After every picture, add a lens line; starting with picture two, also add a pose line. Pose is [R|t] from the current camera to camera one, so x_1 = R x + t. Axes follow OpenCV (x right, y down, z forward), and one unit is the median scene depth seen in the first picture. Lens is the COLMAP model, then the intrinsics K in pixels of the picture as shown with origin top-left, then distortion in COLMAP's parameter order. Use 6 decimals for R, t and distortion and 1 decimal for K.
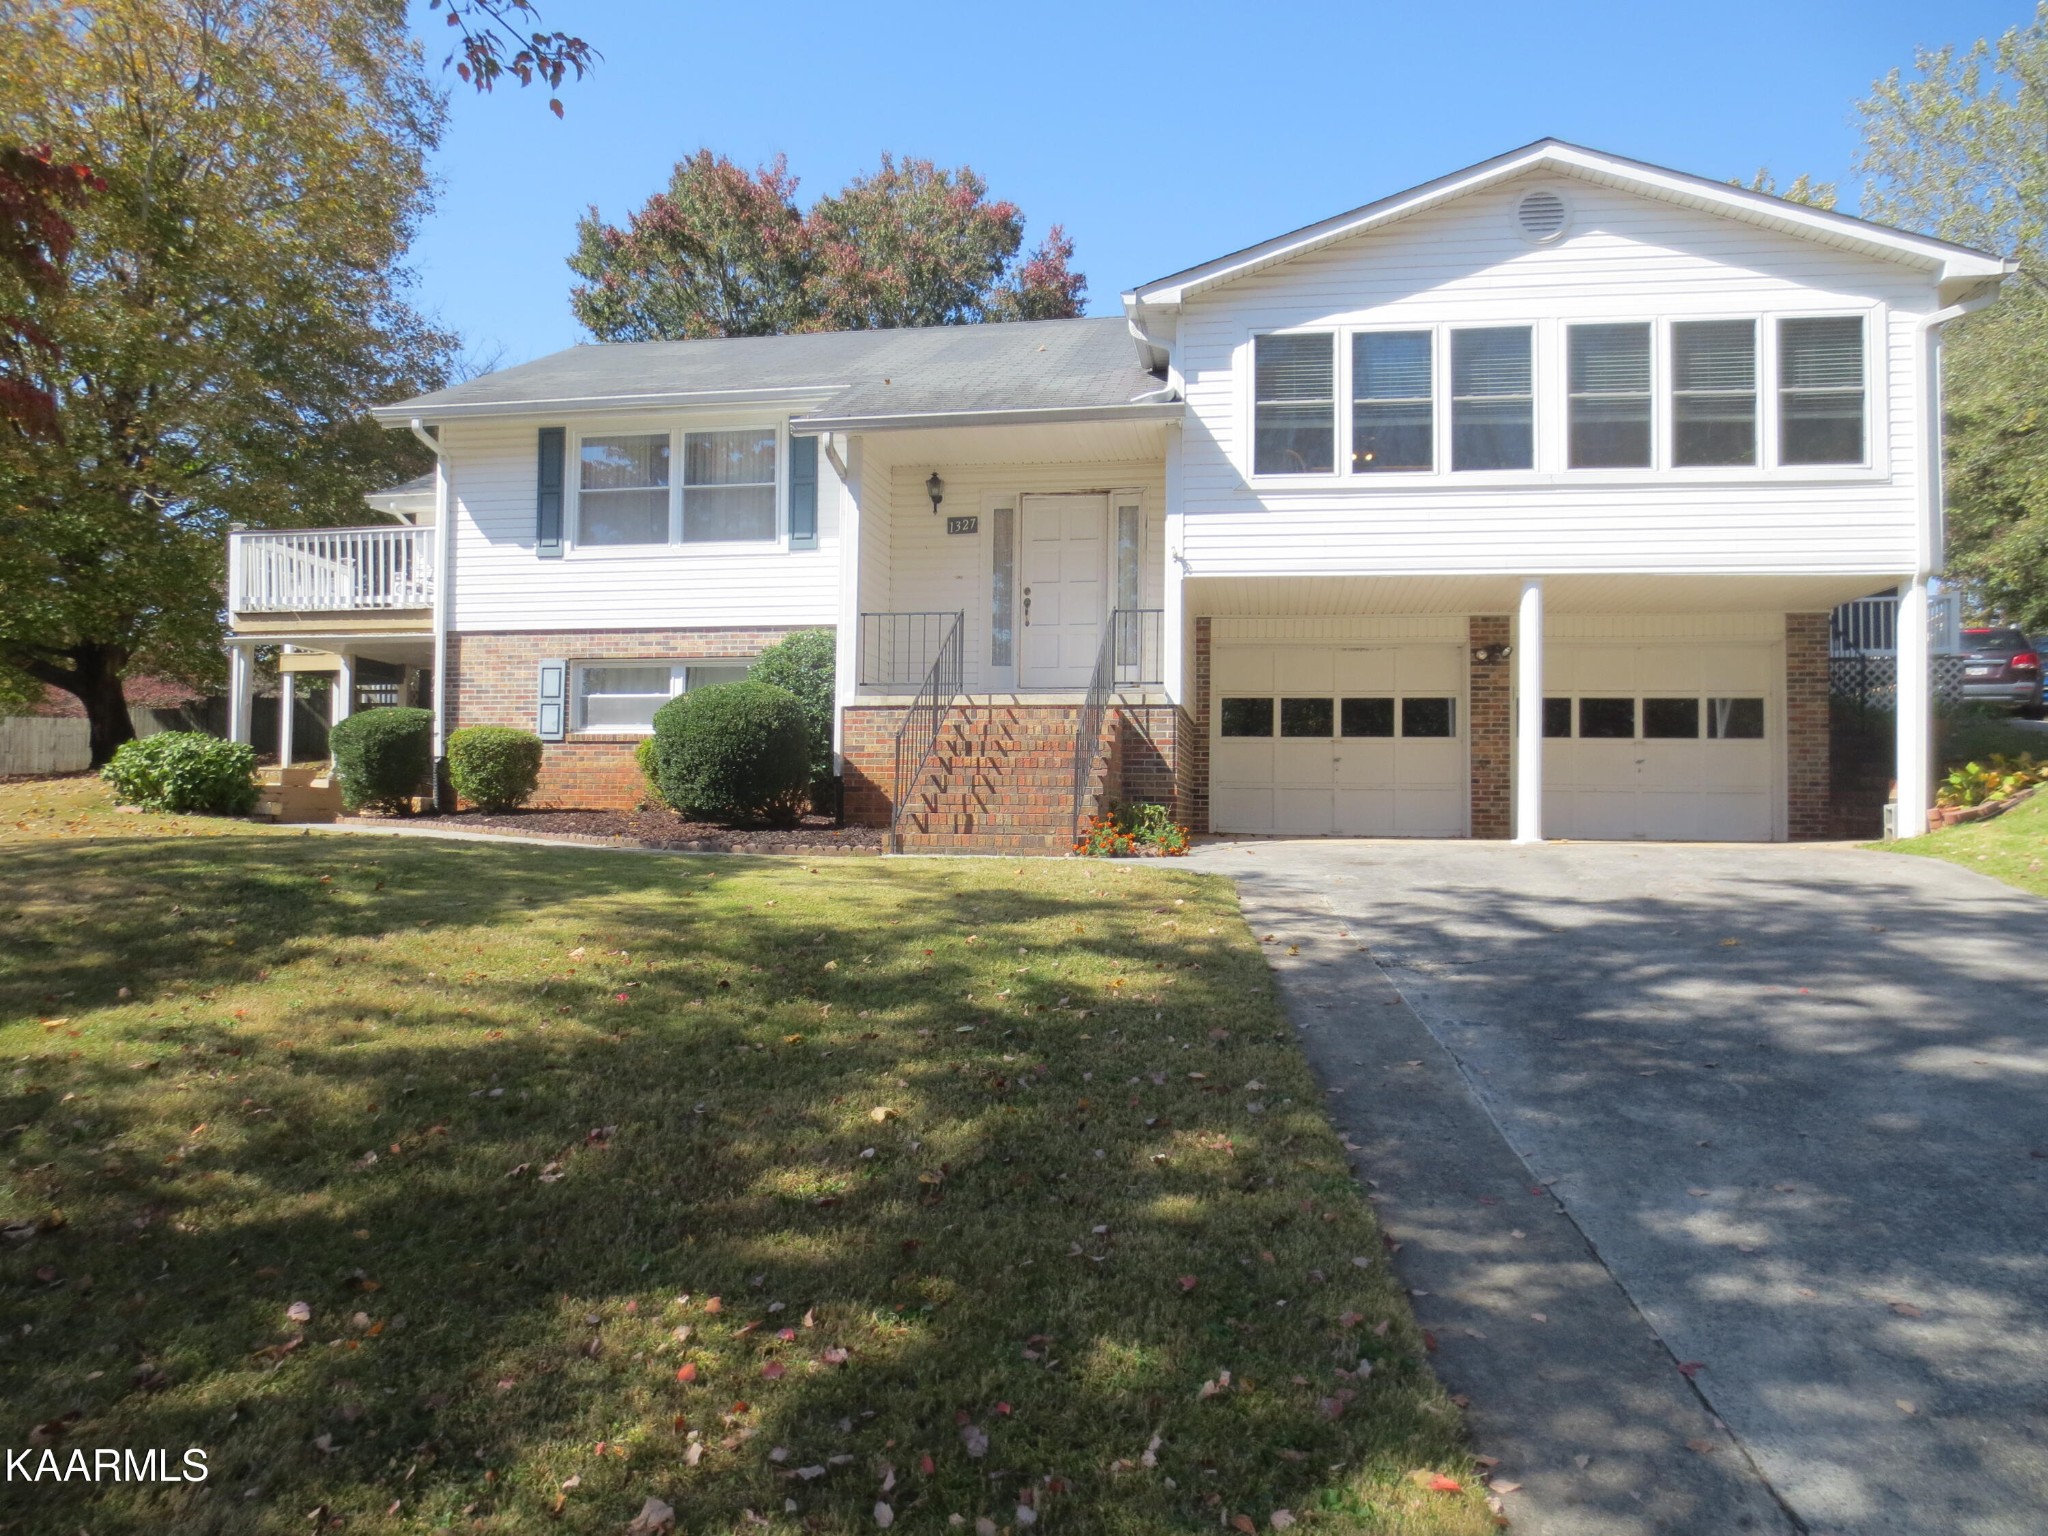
lens RADIAL K [[1452.9, 0, 1024.0], [0, 1452.9, 768.0], [0, 0, 1]] dist [-0.044675, 0.030214]
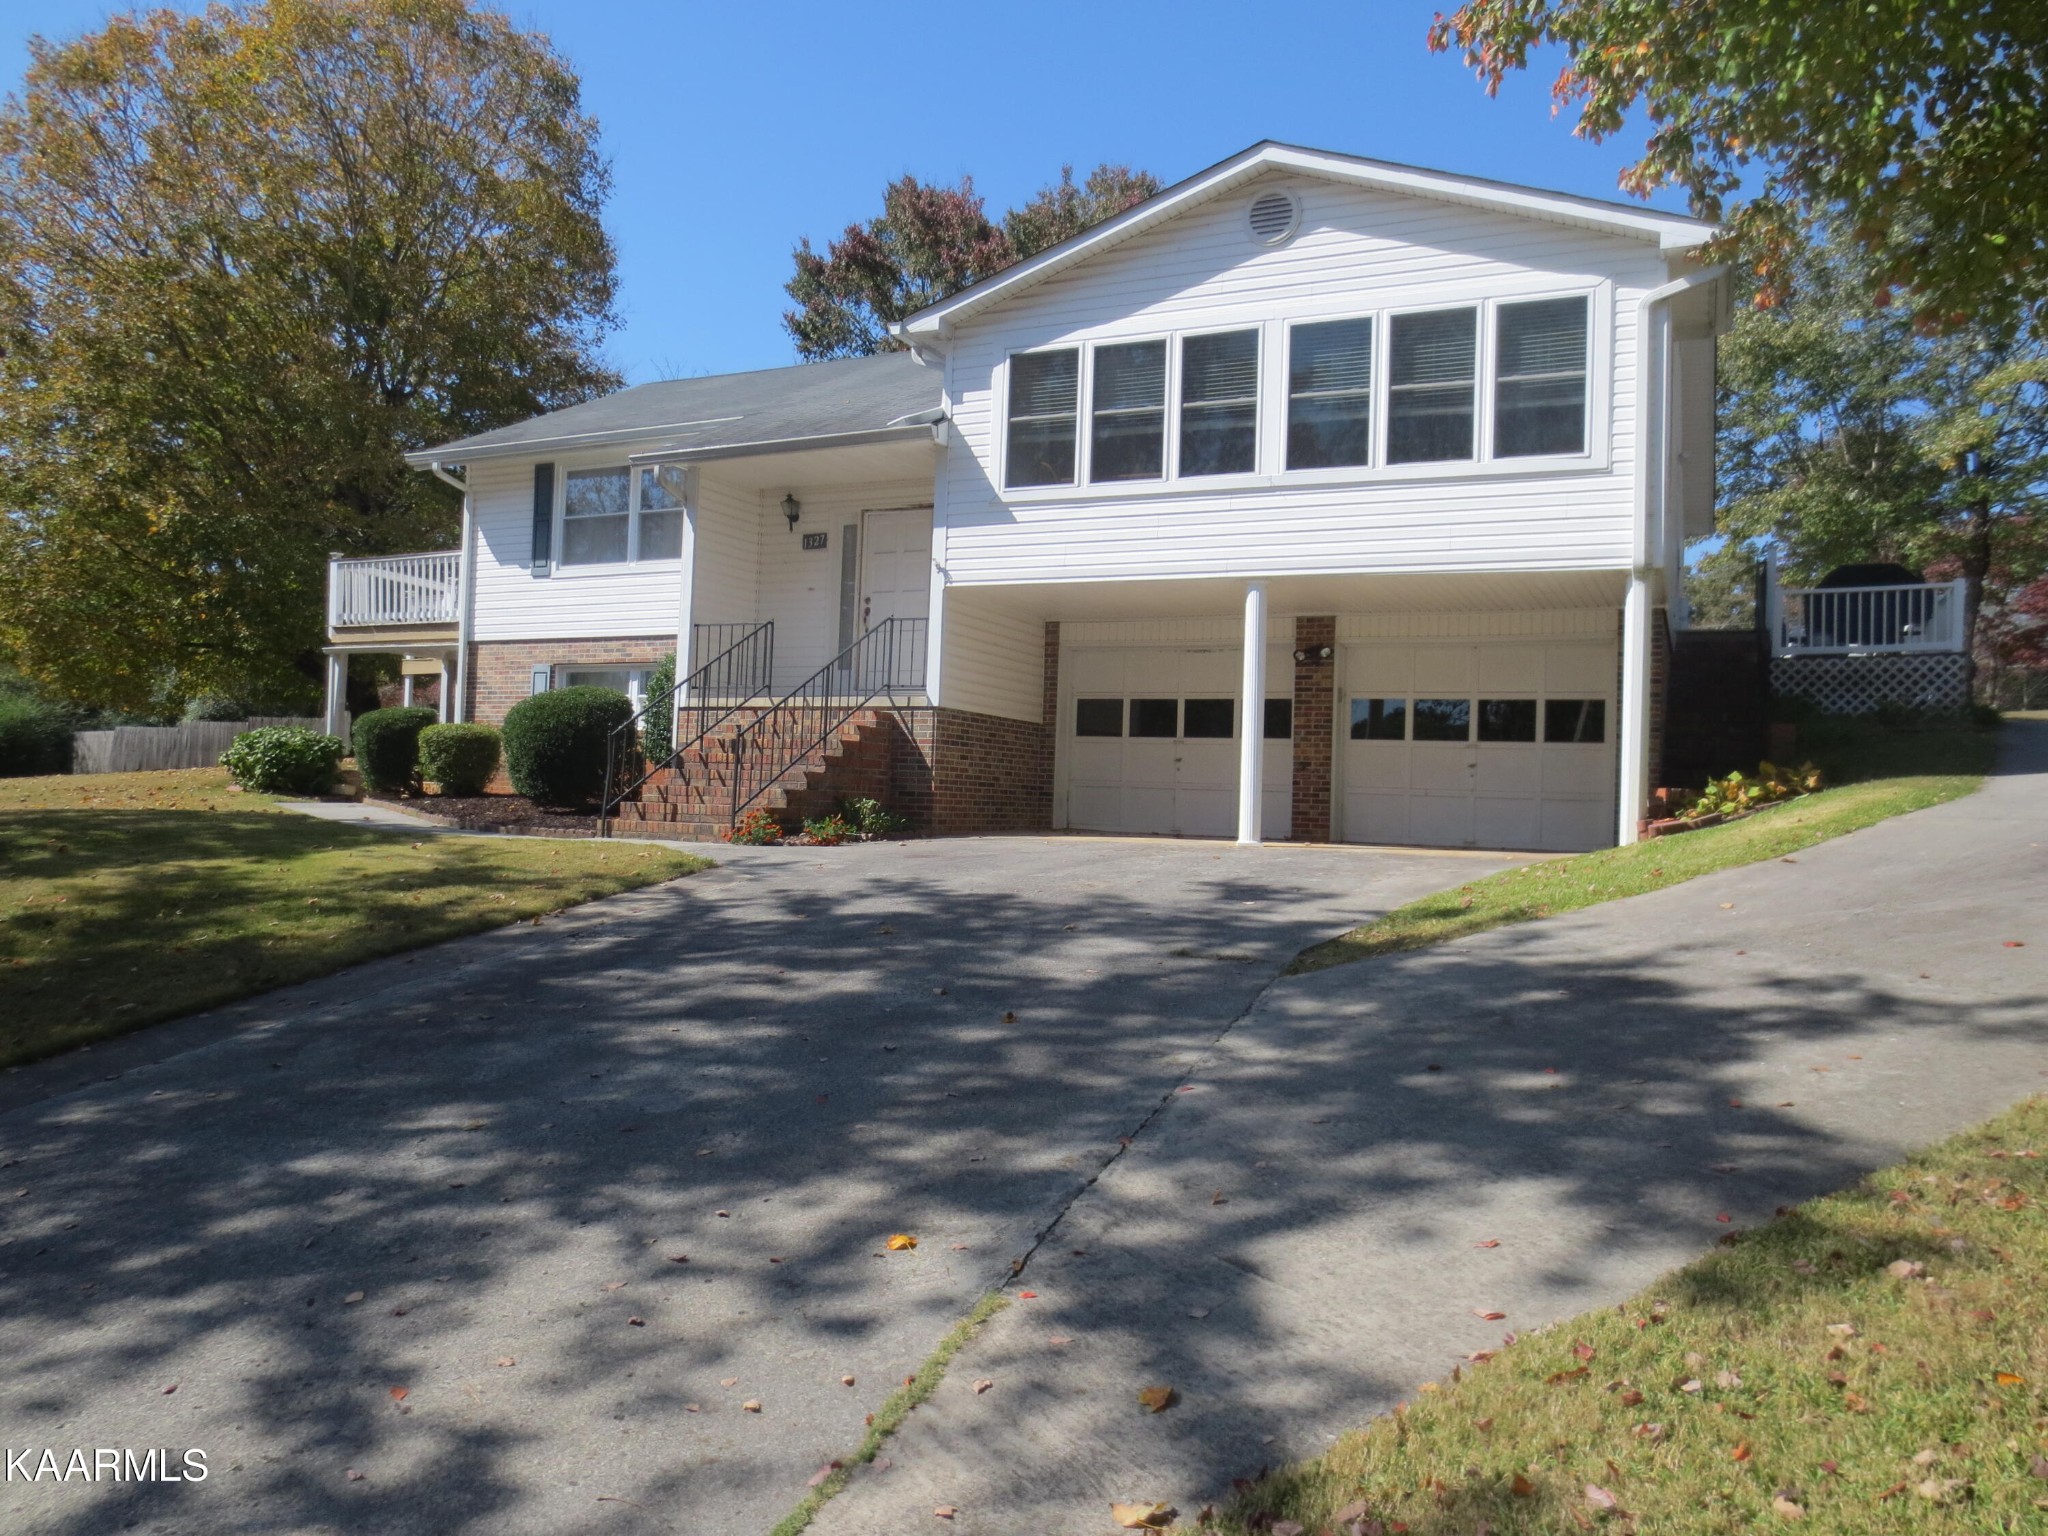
lens RADIAL K [[1467.7, 0, 1024.0], [0, 1467.7, 768.0], [0, 0, 1]] dist [-0.042045, 0.001572]
pose [[0.961822, 0.013733, -0.273333, 0.461464], [-0.012702, 0.999904, 0.005539, -0.005421], [0.273383, -0.001855, 0.961904, -0.018968]]
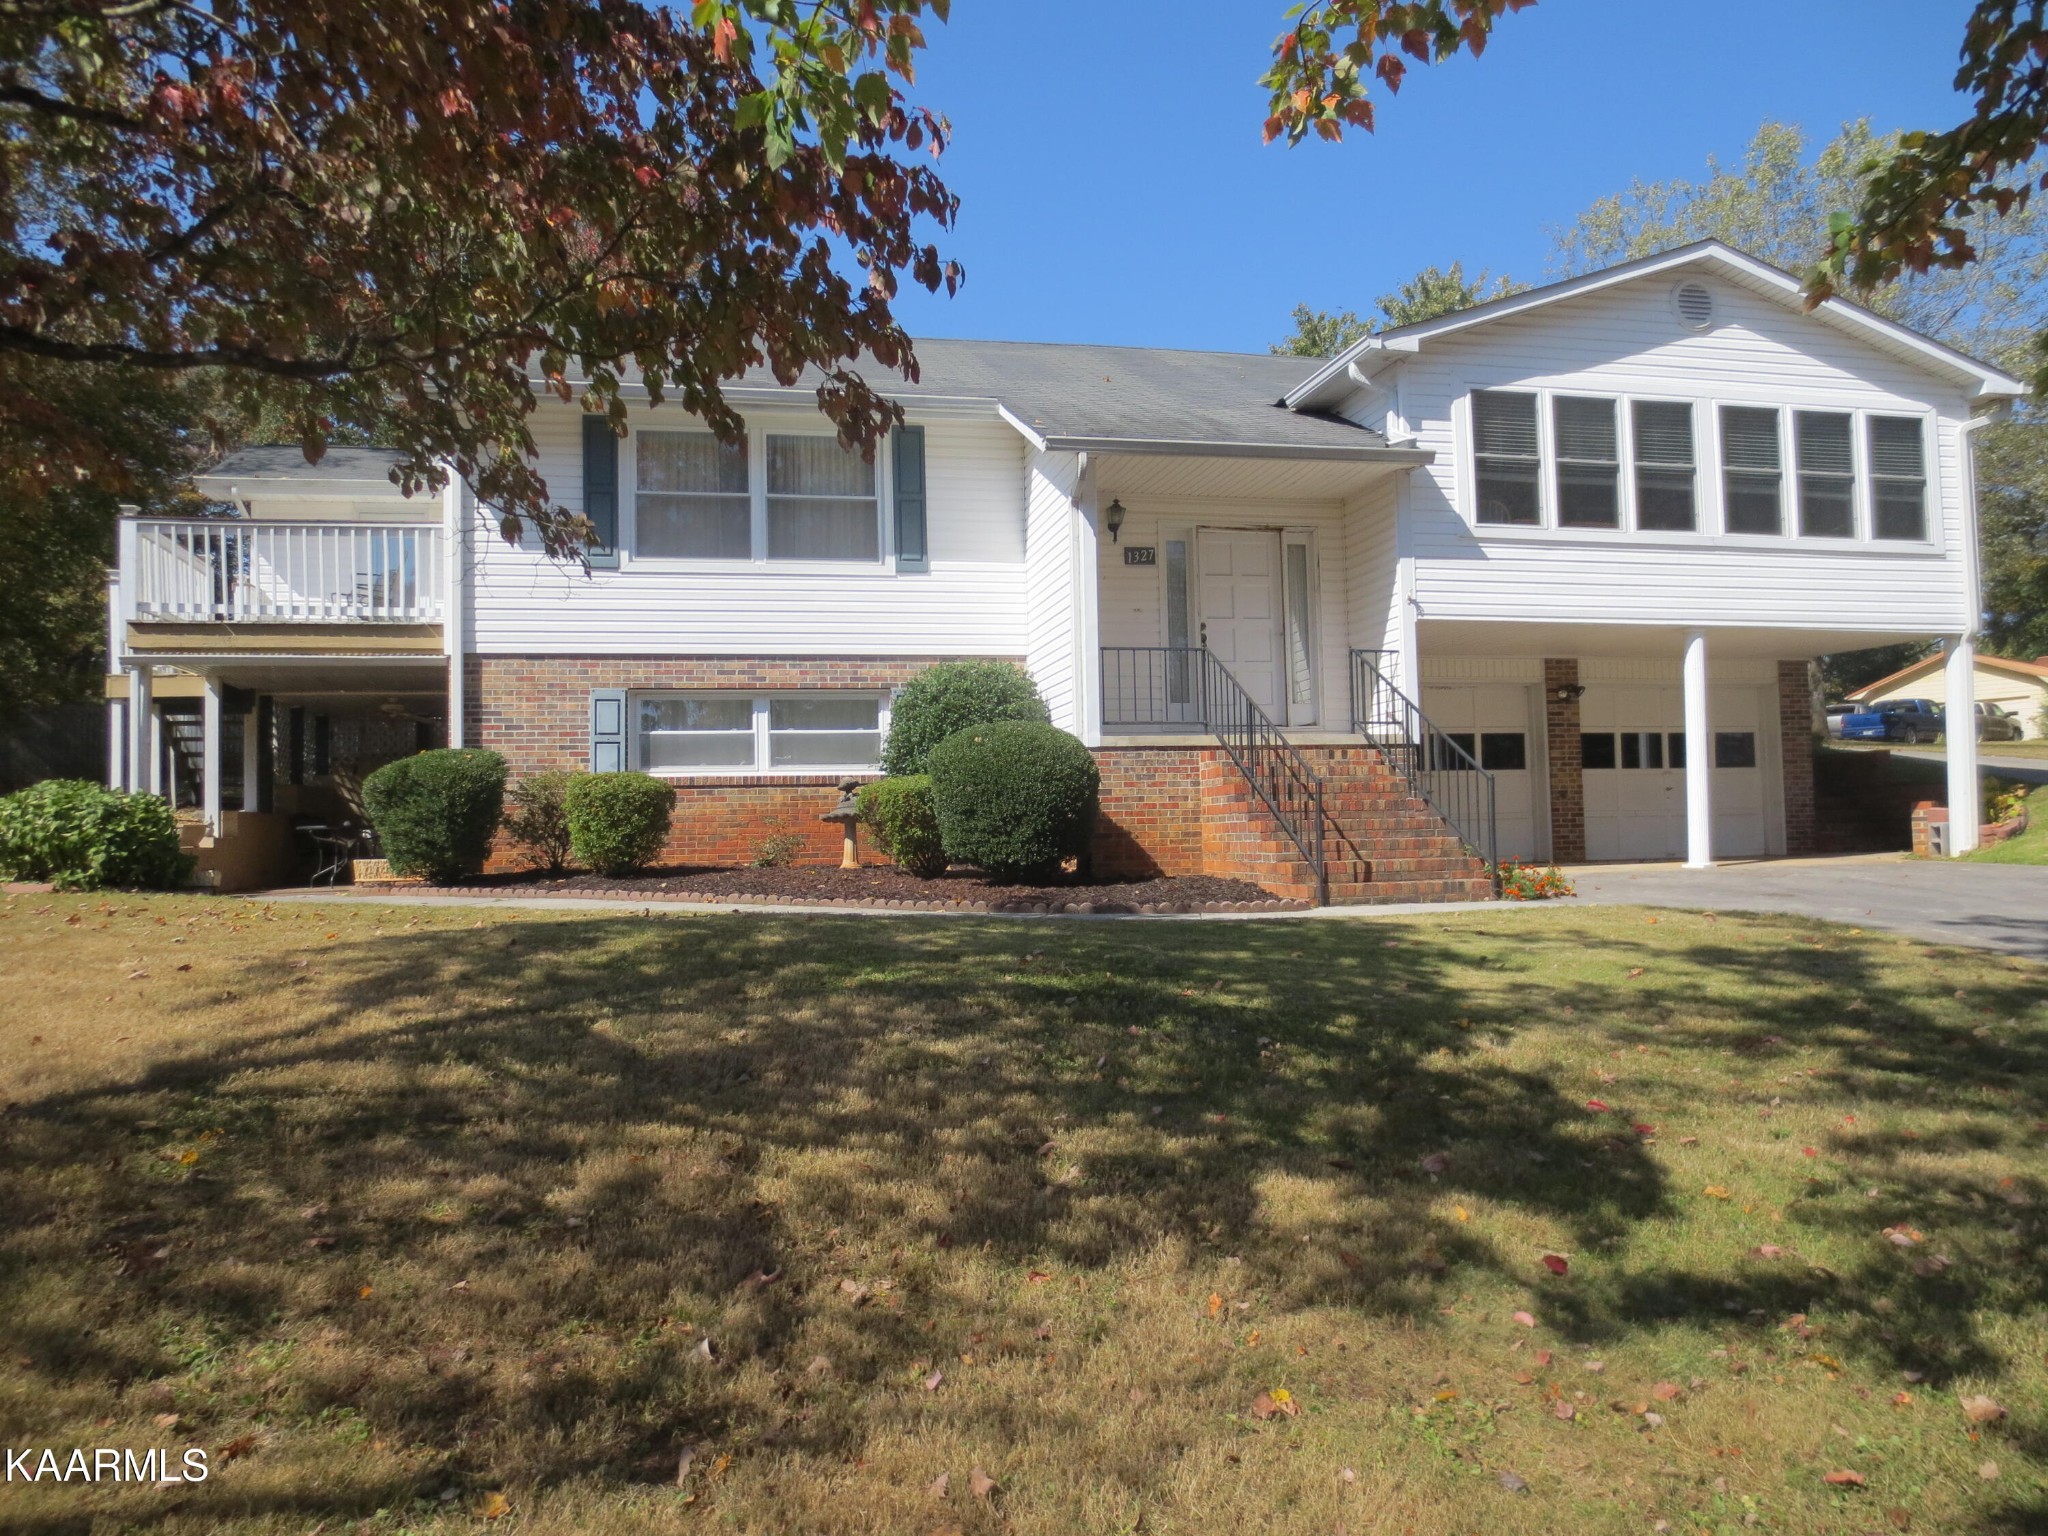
lens RADIAL K [[1441.0, 0, 1024.0], [0, 1441.0, 768.0], [0, 0, 1]] dist [-0.028853, 0.005277]
pose [[0.927521, -0.012503, 0.373562, -0.526899], [0.016713, 0.999828, -0.008034, -0.023086], [-0.373397, 0.013695, 0.927570, 0.164063]]
